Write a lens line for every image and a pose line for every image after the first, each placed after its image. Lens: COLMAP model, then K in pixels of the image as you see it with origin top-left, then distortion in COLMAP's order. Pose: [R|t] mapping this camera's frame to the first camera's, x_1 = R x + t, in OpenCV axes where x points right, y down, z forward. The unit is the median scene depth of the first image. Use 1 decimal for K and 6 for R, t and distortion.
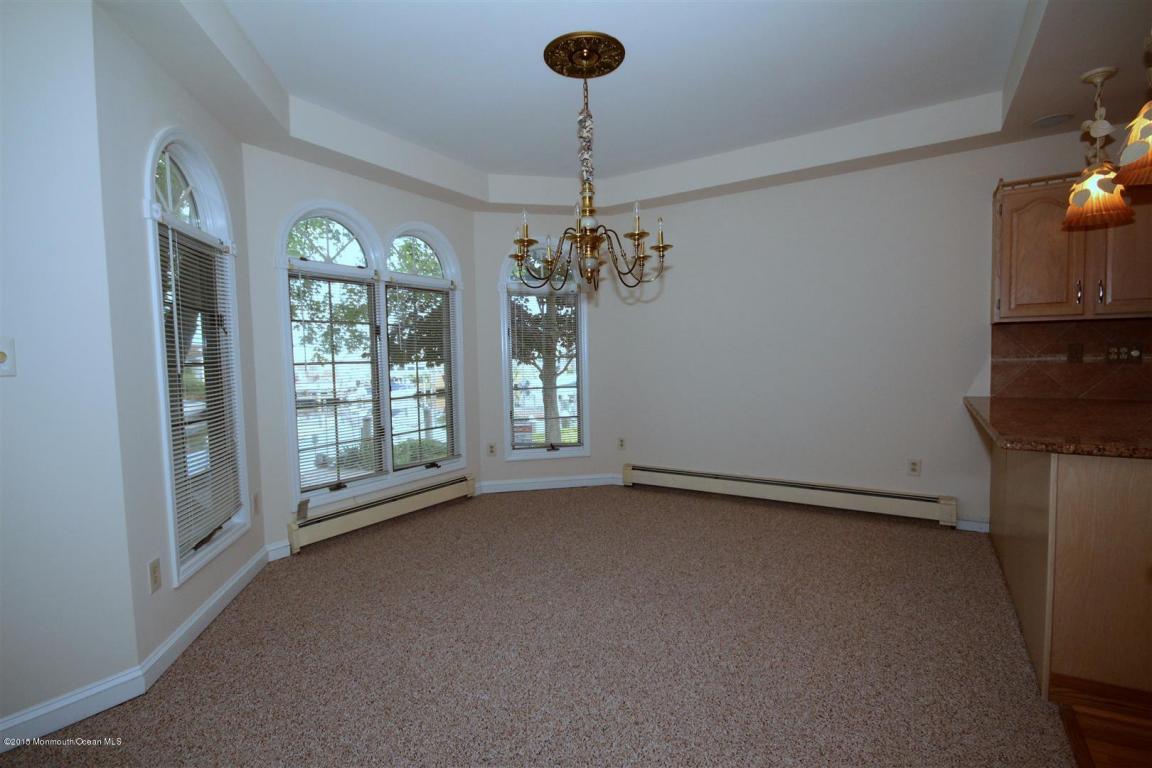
lens RADIAL K [[538.0, 0, 576.0], [0, 538.0, 384.0], [0, 0, 1]] dist [-0.001594, -0.000568]
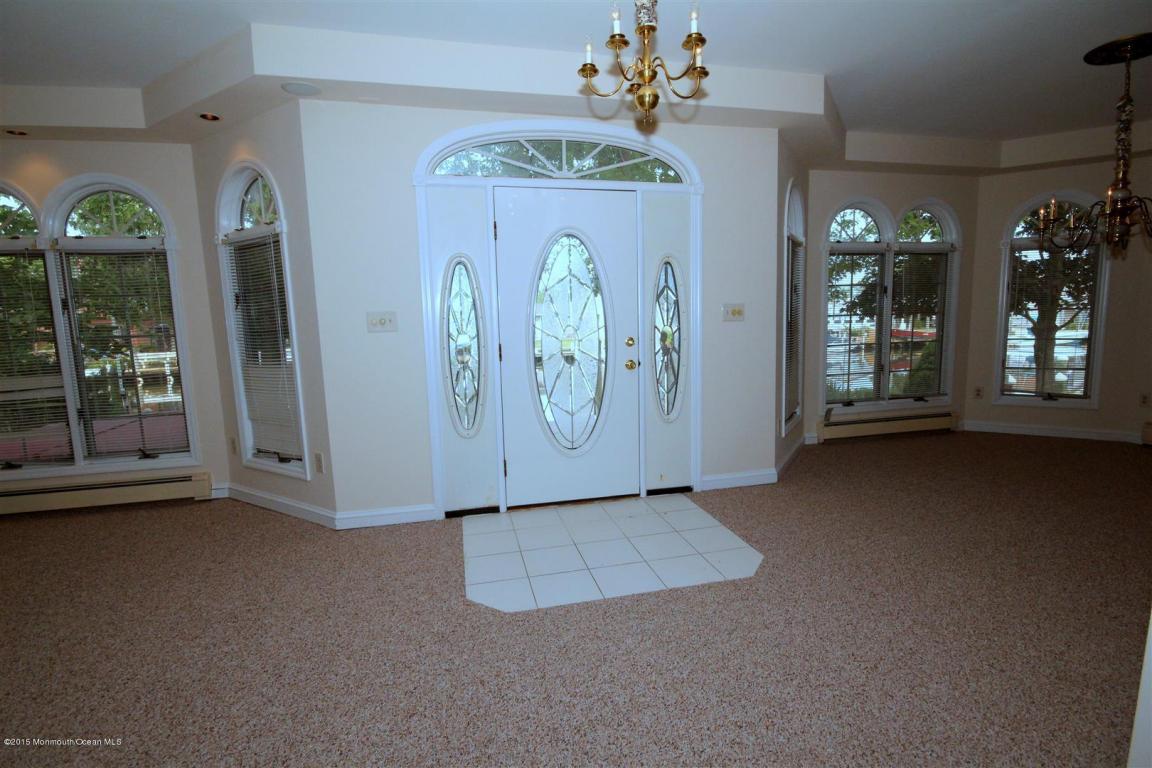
lens RADIAL K [[526.2, 0, 582.7], [0, 526.2, 383.1], [0, 0, 1]] dist [-0.002467, -0.007083]
pose [[0.724393, 0.083261, -0.684341, -0.010153], [-0.022775, 0.995028, 0.096953, 0.016632], [0.689011, -0.054646, 0.722688, -0.385990]]
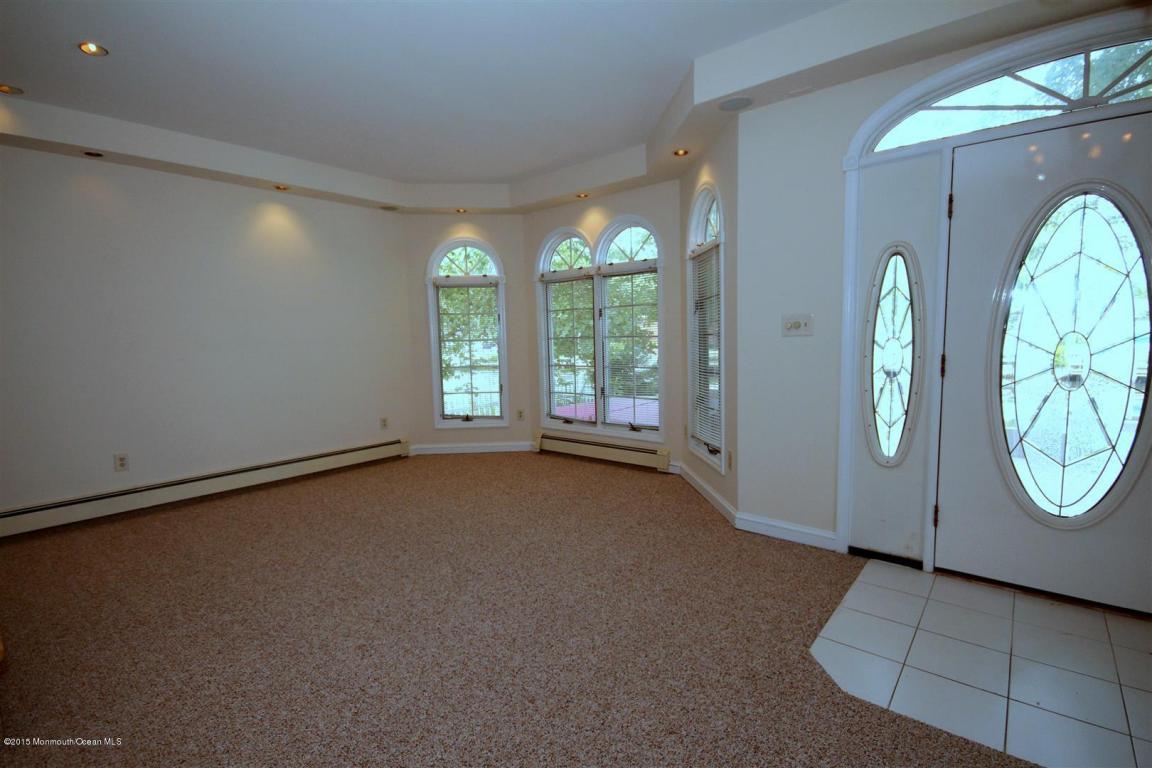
lens RADIAL K [[526.2, 0, 582.7], [0, 526.2, 383.1], [0, 0, 1]] dist [-0.002467, -0.007083]
pose [[-0.124579, 0.111112, -0.985969, 0.003130], [-0.024906, 0.993047, 0.115056, 0.011976], [0.991897, 0.038890, -0.120945, -0.241923]]
